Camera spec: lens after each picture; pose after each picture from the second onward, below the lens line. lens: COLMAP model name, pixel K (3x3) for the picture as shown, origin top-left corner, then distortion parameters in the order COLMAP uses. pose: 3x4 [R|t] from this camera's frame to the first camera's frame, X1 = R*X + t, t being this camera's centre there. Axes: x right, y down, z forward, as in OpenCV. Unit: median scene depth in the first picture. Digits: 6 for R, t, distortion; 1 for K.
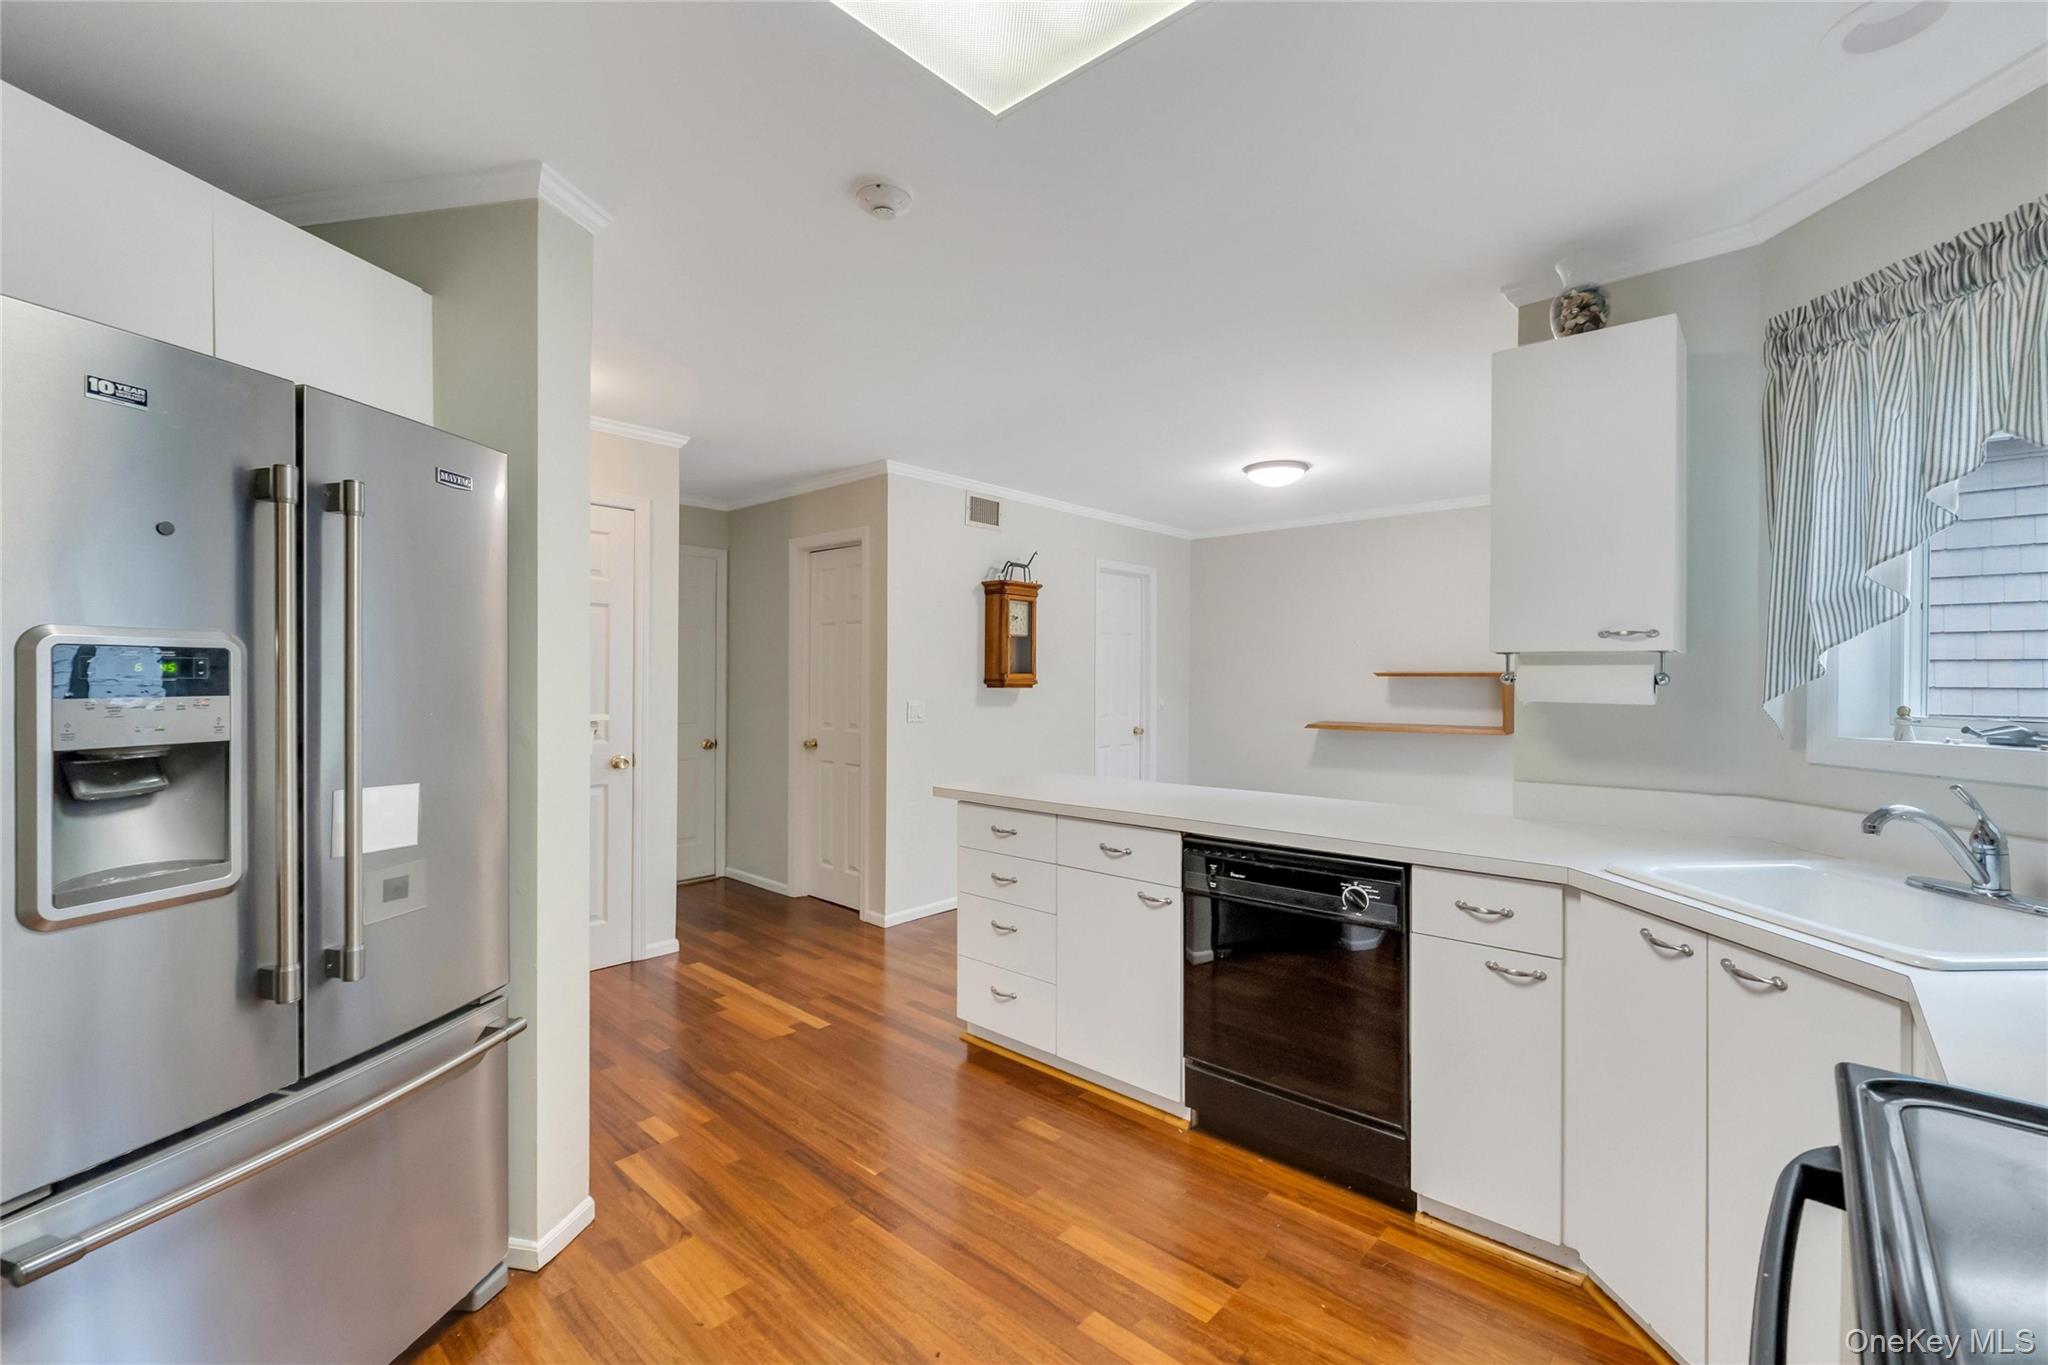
lens RADIAL K [[870.3, 0, 1024.0], [0, 870.3, 682.5], [0, 0, 1]] dist [-0.003236, -0.000301]
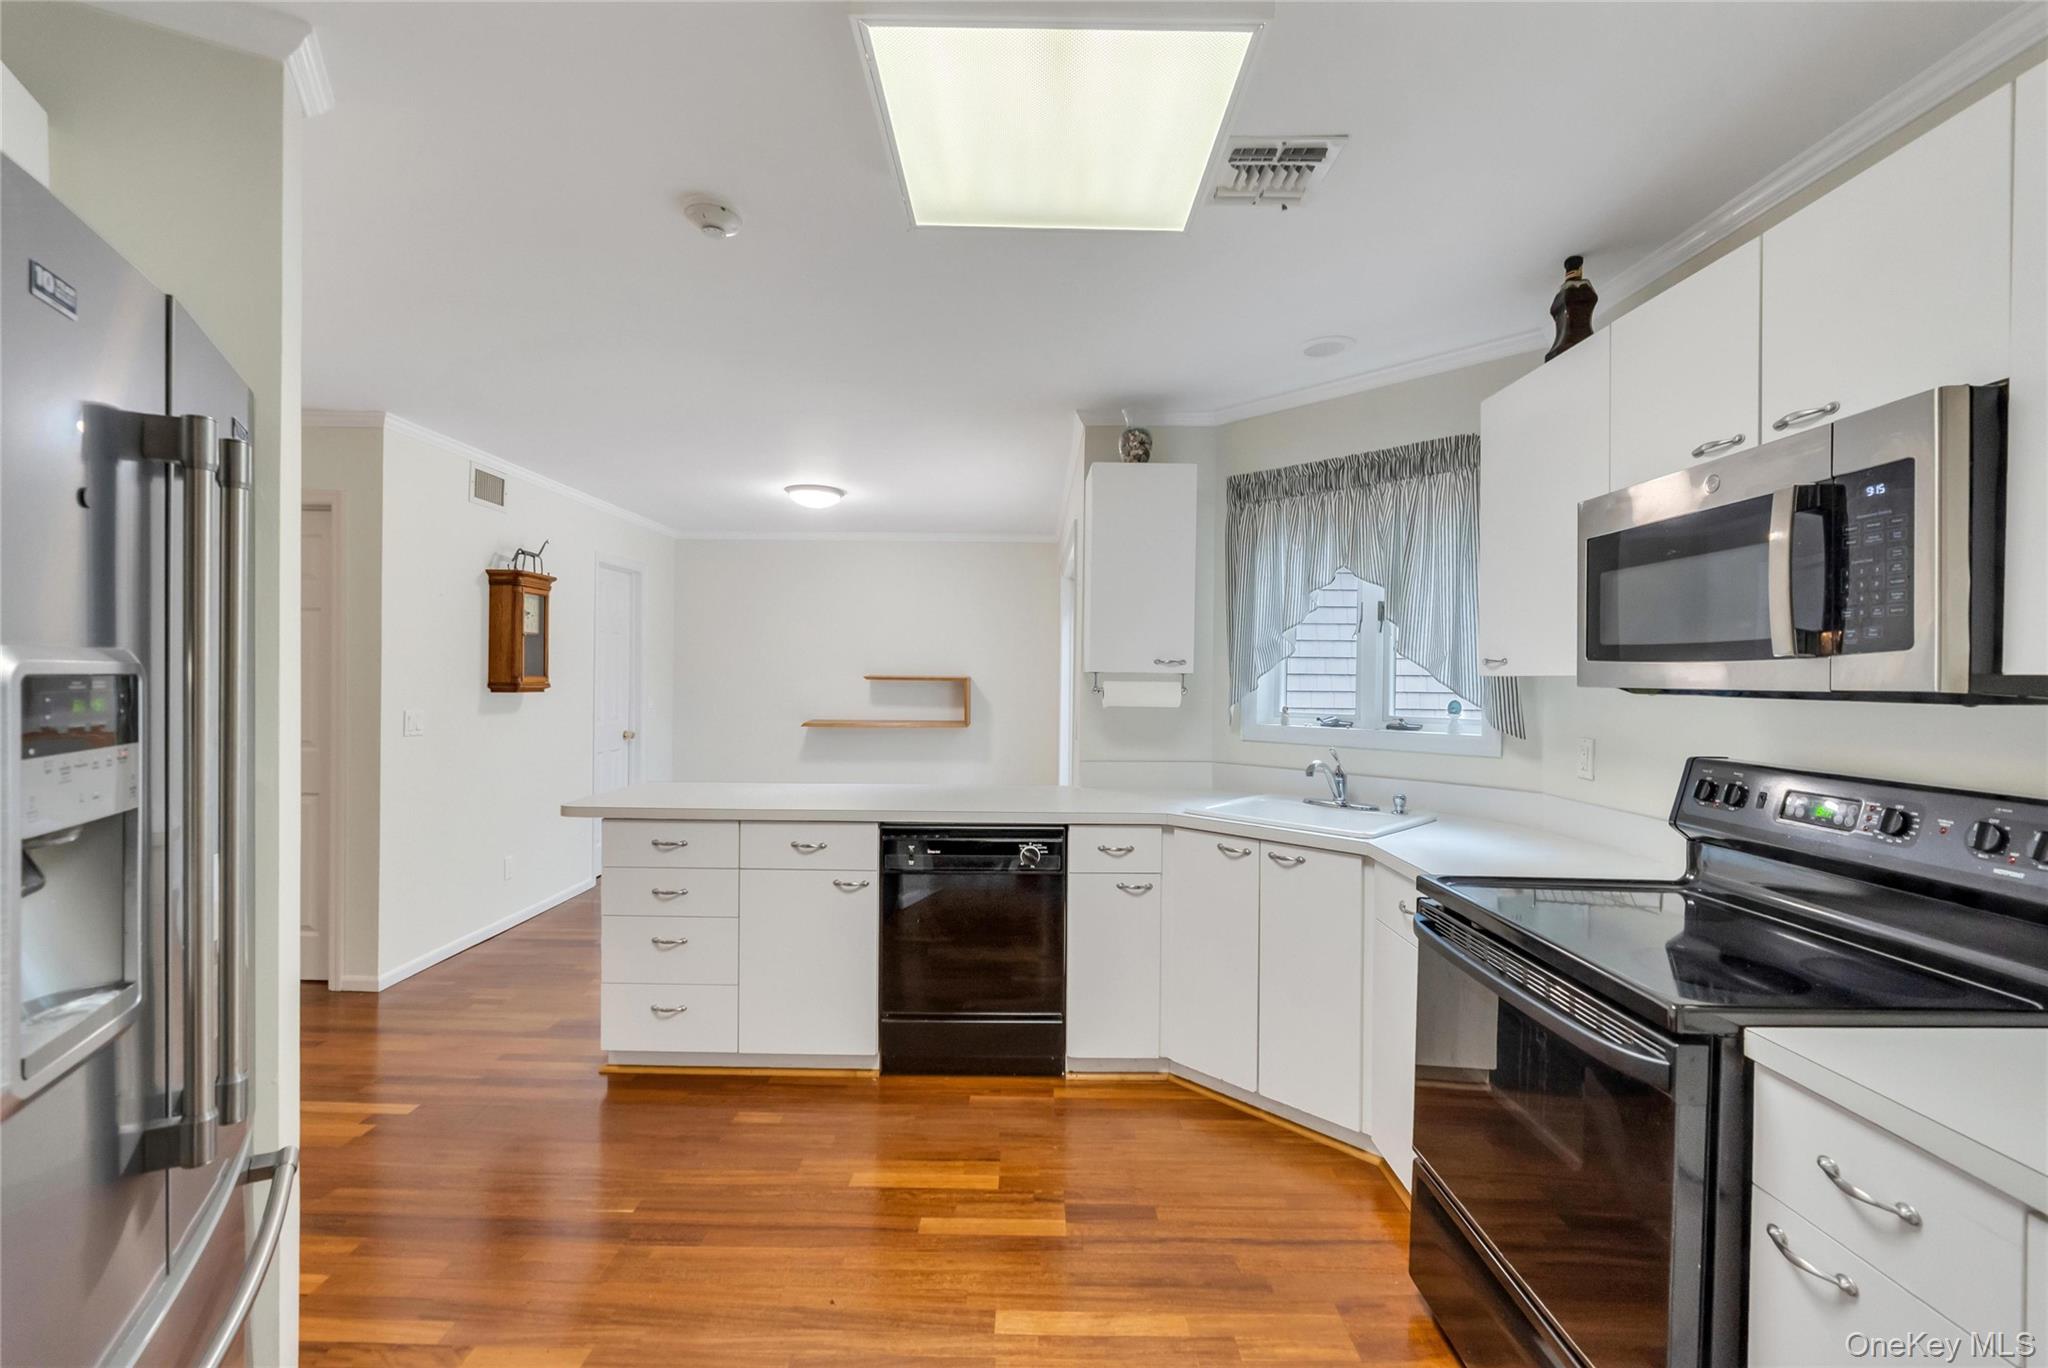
lens RADIAL K [[870.3, 0, 1024.0], [0, 870.3, 684.0], [0, 0, 1]] dist [-0.003236, -0.000301]
pose [[0.746959, -0.000152, 0.664870, -0.444660], [-0.004989, 0.999971, 0.005834, -0.019951], [-0.664852, -0.007675, 0.746936, 0.004178]]
